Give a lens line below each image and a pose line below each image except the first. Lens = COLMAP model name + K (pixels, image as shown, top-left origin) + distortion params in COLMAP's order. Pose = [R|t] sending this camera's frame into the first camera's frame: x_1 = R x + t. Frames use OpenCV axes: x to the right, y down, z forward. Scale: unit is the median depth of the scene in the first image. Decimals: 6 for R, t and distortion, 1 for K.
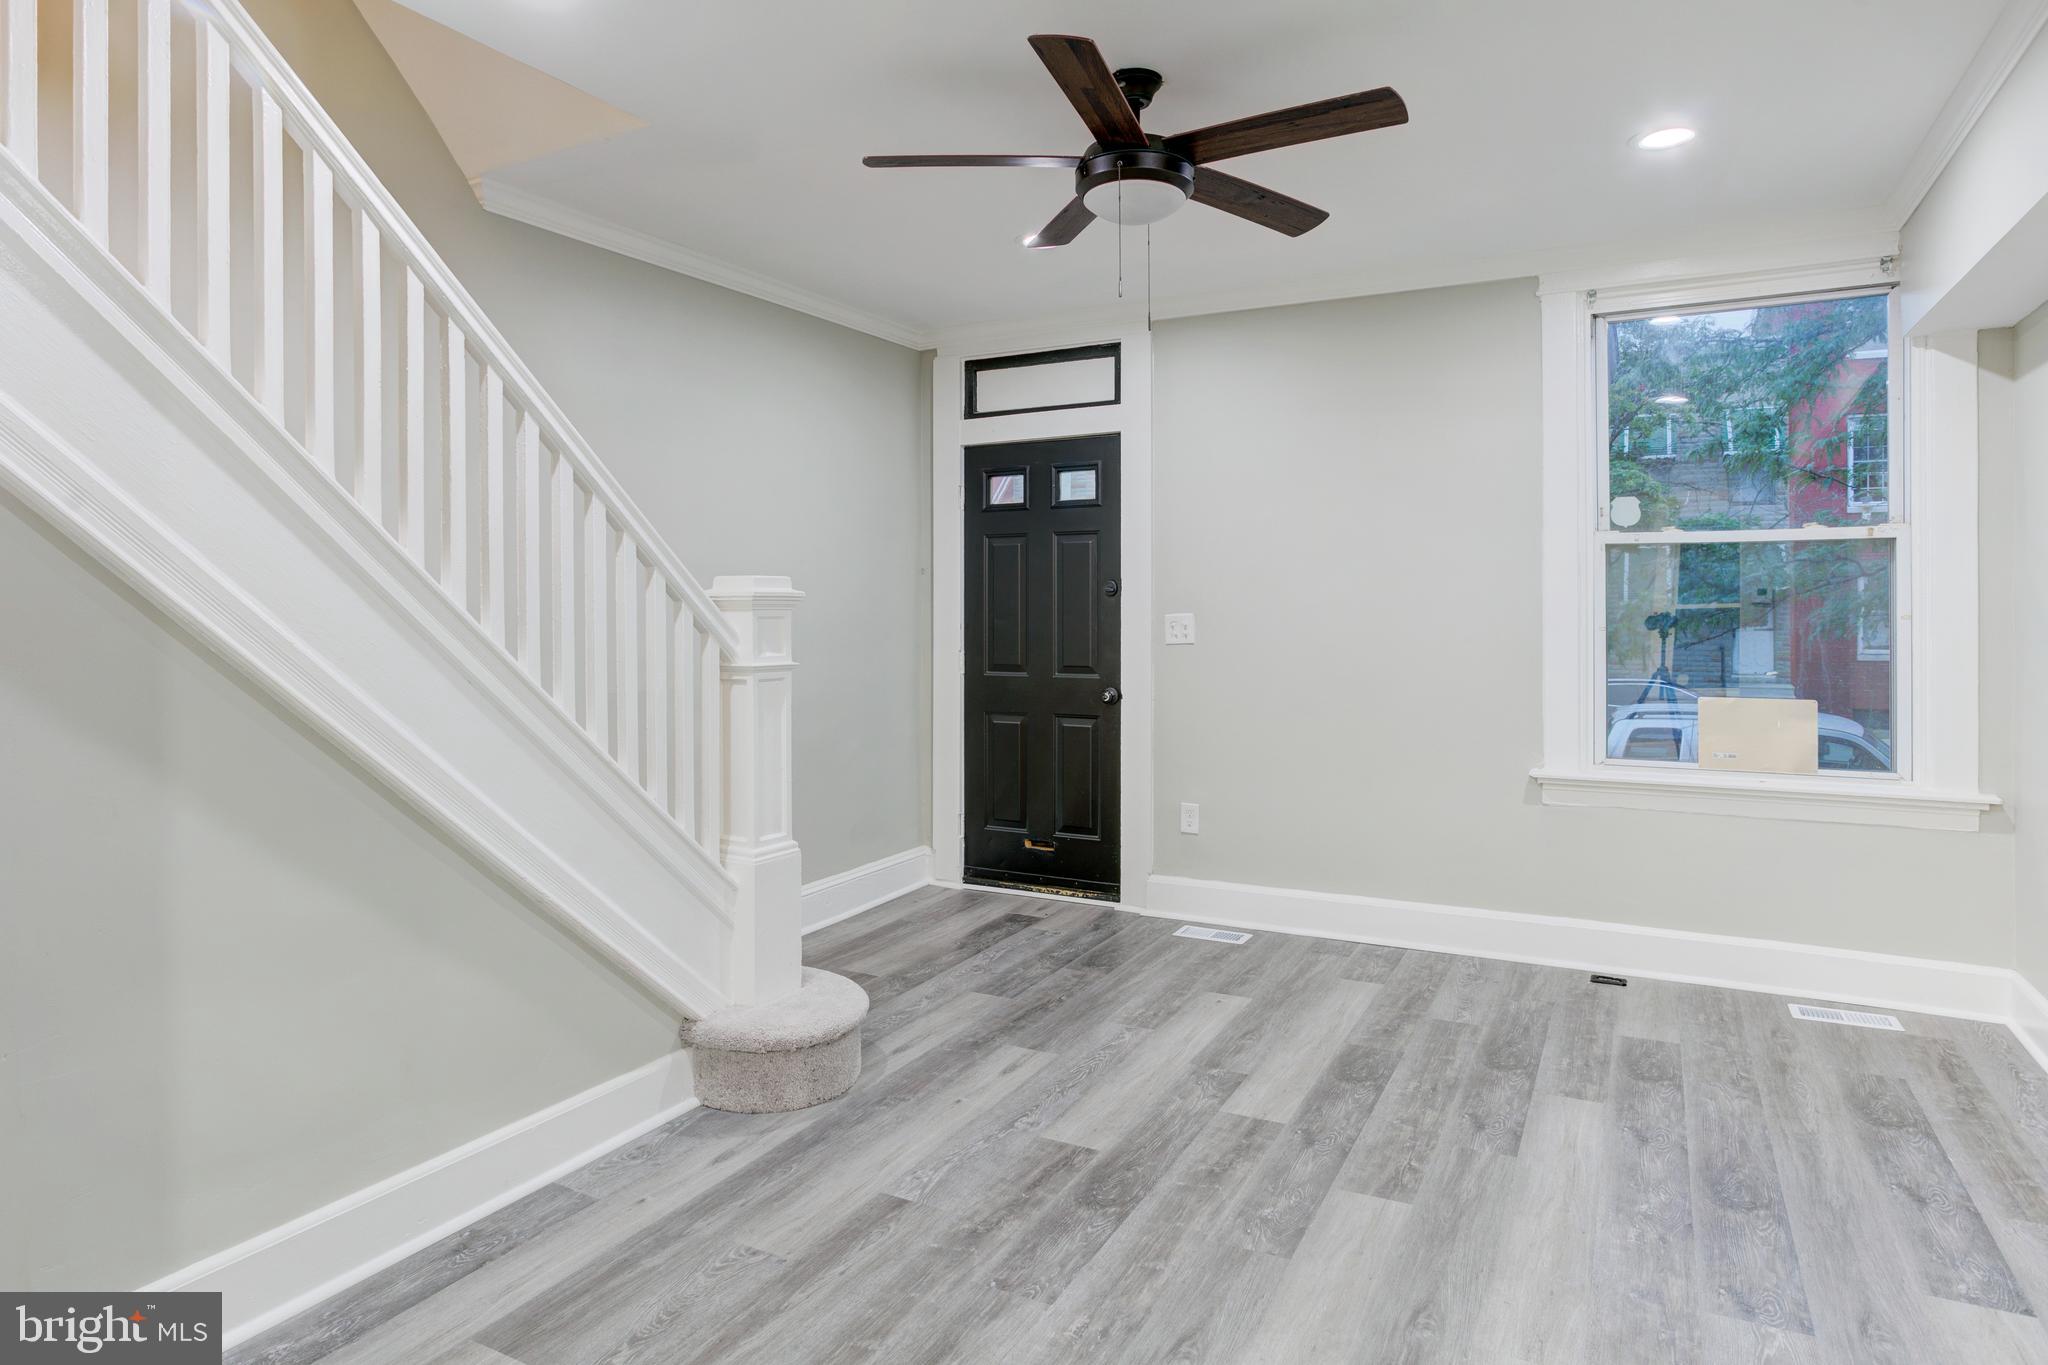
lens RADIAL K [[1134.1, 0, 1006.3], [0, 1134.1, 626.1], [0, 0, 1]] dist [-0.025761, 0.002569]
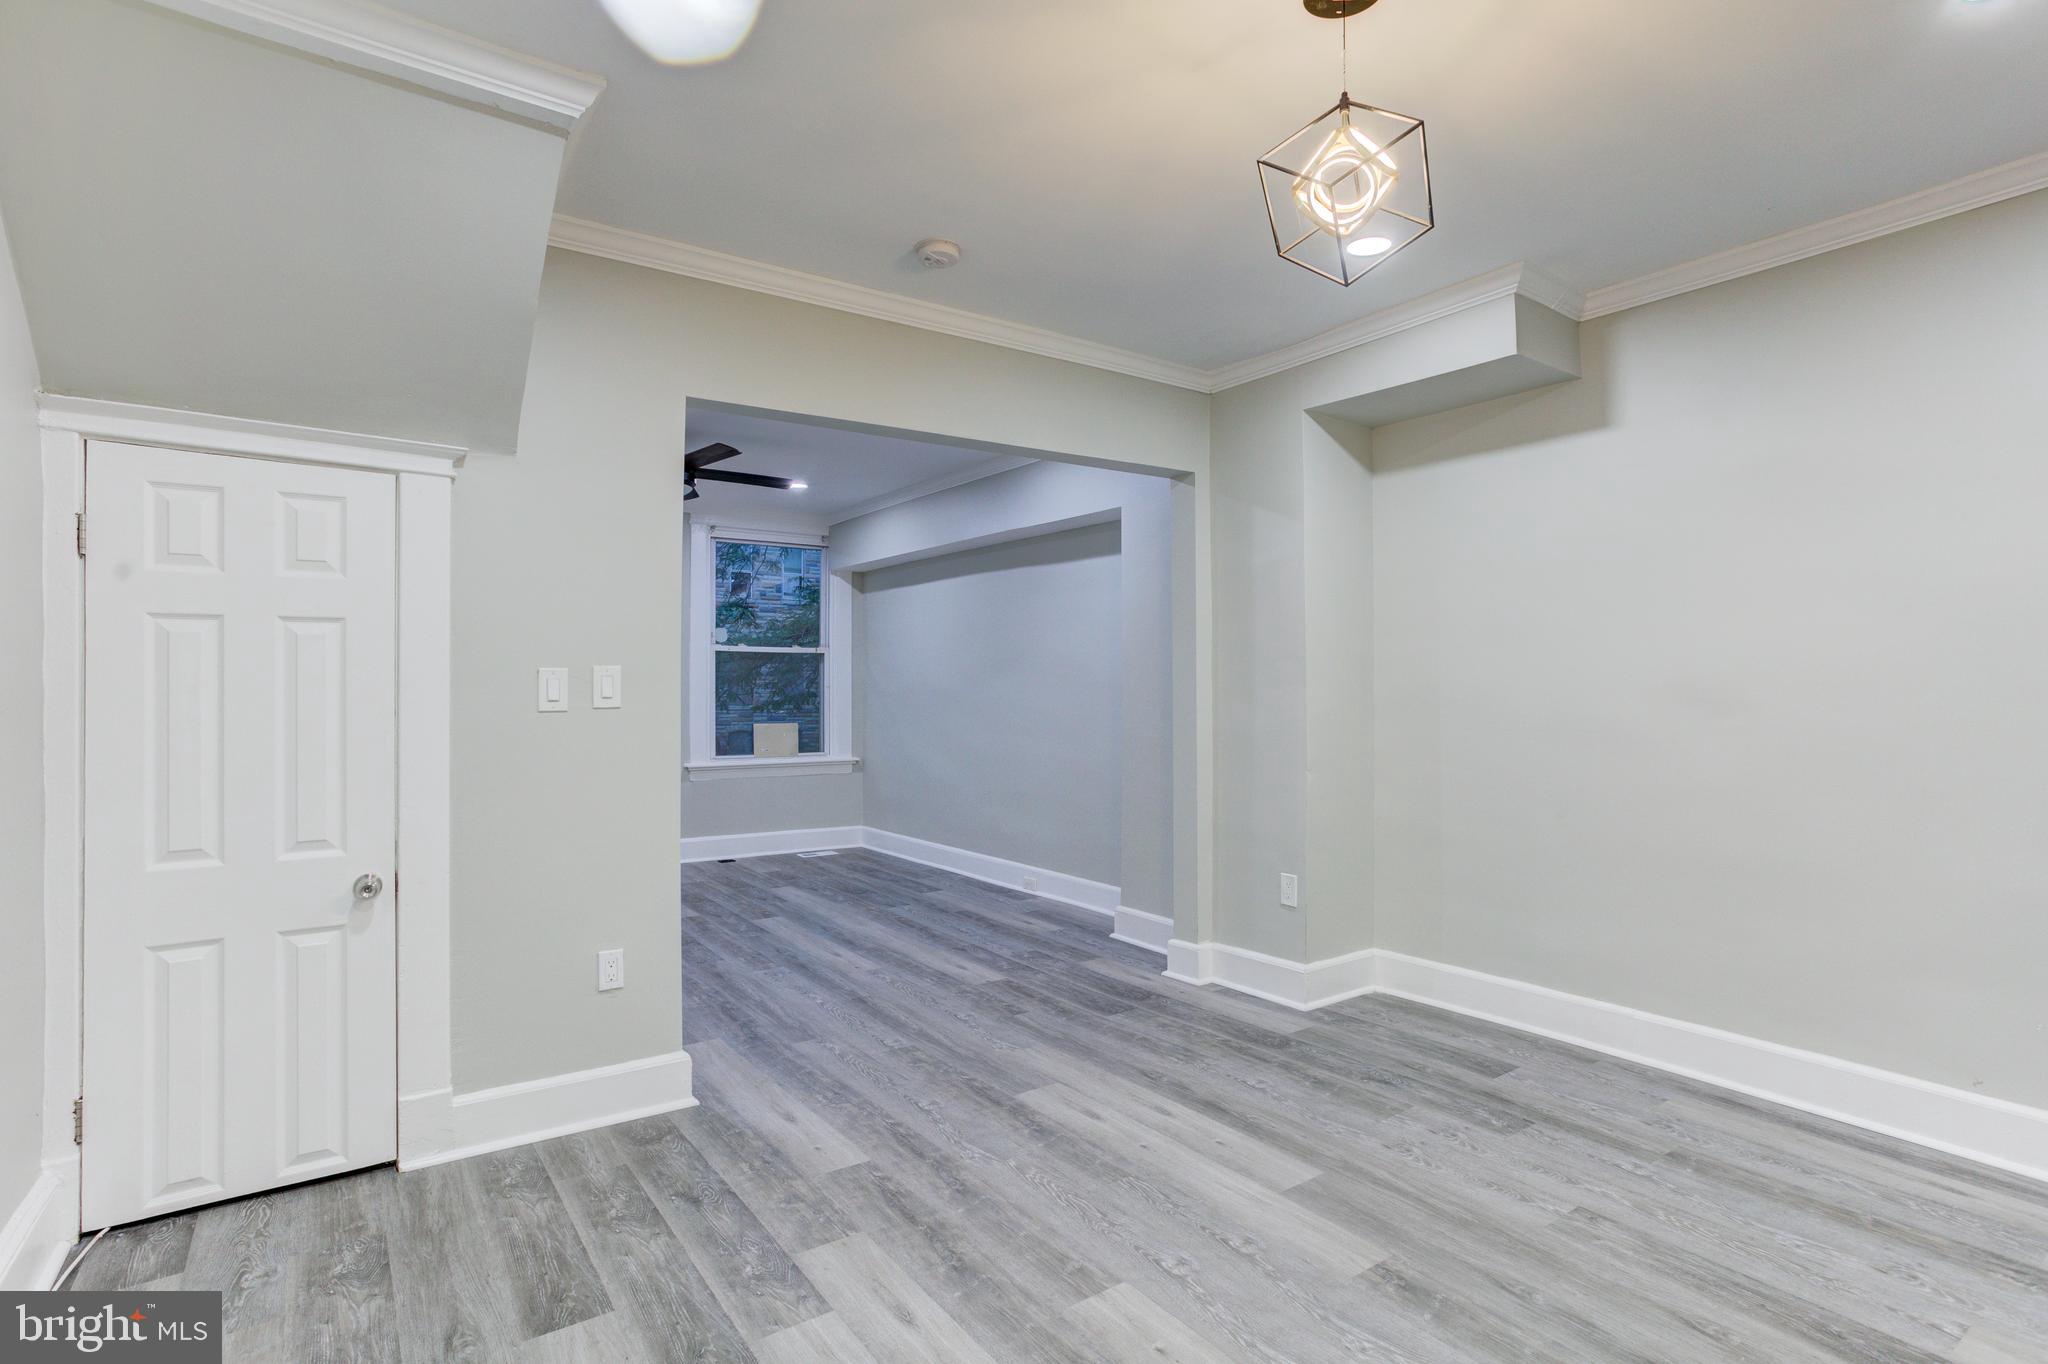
lens RADIAL K [[1017.7, 0, 1017.3], [0, 1017.7, 672.3], [0, 0, 1]] dist [-0.046025, 0.030952]
pose [[0.438019, 0.020139, 0.898740, -1.200924], [0.011492, 0.999542, -0.027998, 0.034462], [-0.898892, 0.022592, 0.437587, -0.393644]]
